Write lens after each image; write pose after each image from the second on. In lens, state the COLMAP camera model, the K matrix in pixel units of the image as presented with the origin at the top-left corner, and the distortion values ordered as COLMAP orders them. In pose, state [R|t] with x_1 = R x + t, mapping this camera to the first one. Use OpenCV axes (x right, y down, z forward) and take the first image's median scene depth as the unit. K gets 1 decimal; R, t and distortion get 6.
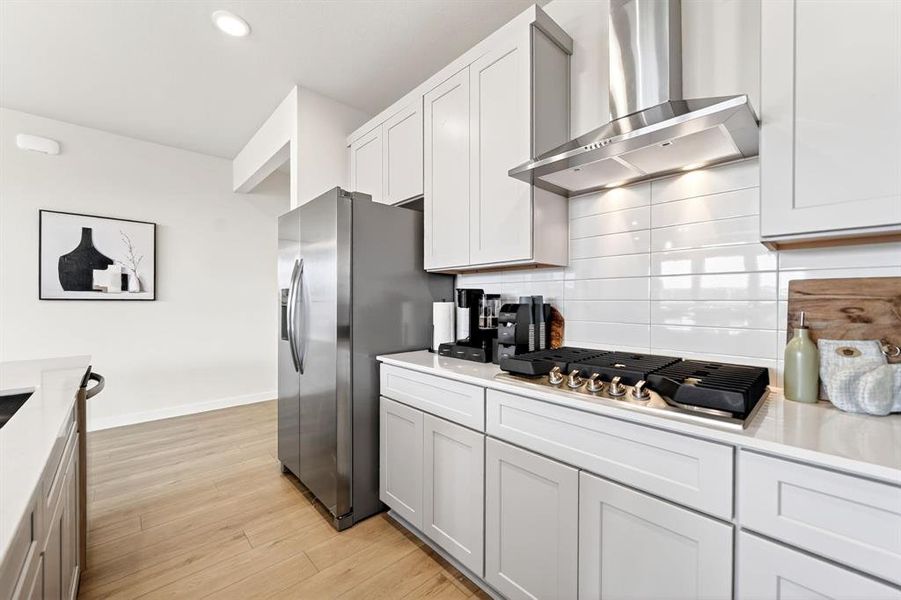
lens RADIAL K [[357.1, 0, 448.4], [0, 357.1, 305.4], [0, 0, 1]] dist [-0.006746, 0.001540]
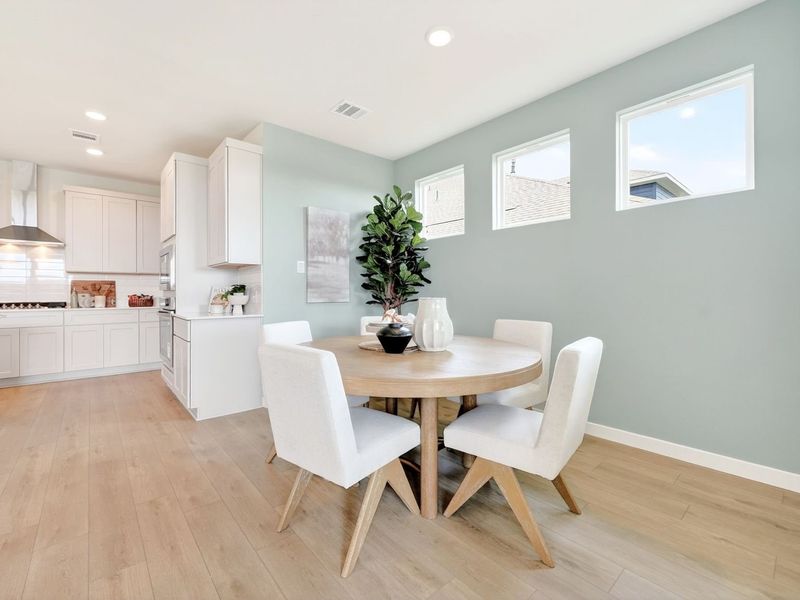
lens RADIAL K [[357.7, 0, 395.5], [0, 357.7, 292.6], [0, 0, 1]] dist [-0.006408, 0.001813]
pose [[0.042383, -0.001839, 0.999100, -1.819621], [0.016237, 0.999868, 0.001151, 0.077798], [-0.998969, 0.016174, 0.042407, -1.774371]]
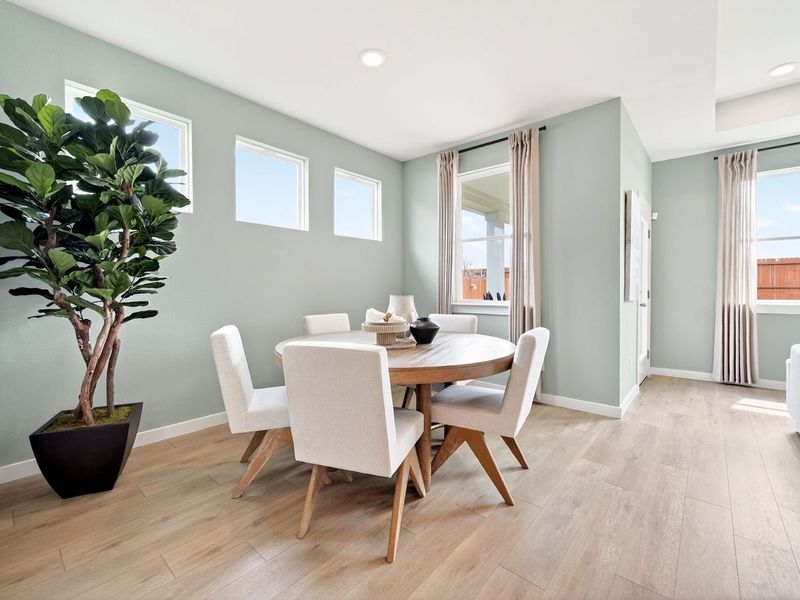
lens RADIAL K [[357.7, 0, 394.6], [0, 357.7, 294.3], [0, 0, 1]] dist [-0.006408, 0.001813]
pose [[-0.995305, -0.001660, -0.096779, -0.586755], [-0.004406, 0.999593, 0.028171, 0.056065], [0.096693, 0.028465, -0.994907, -0.559815]]
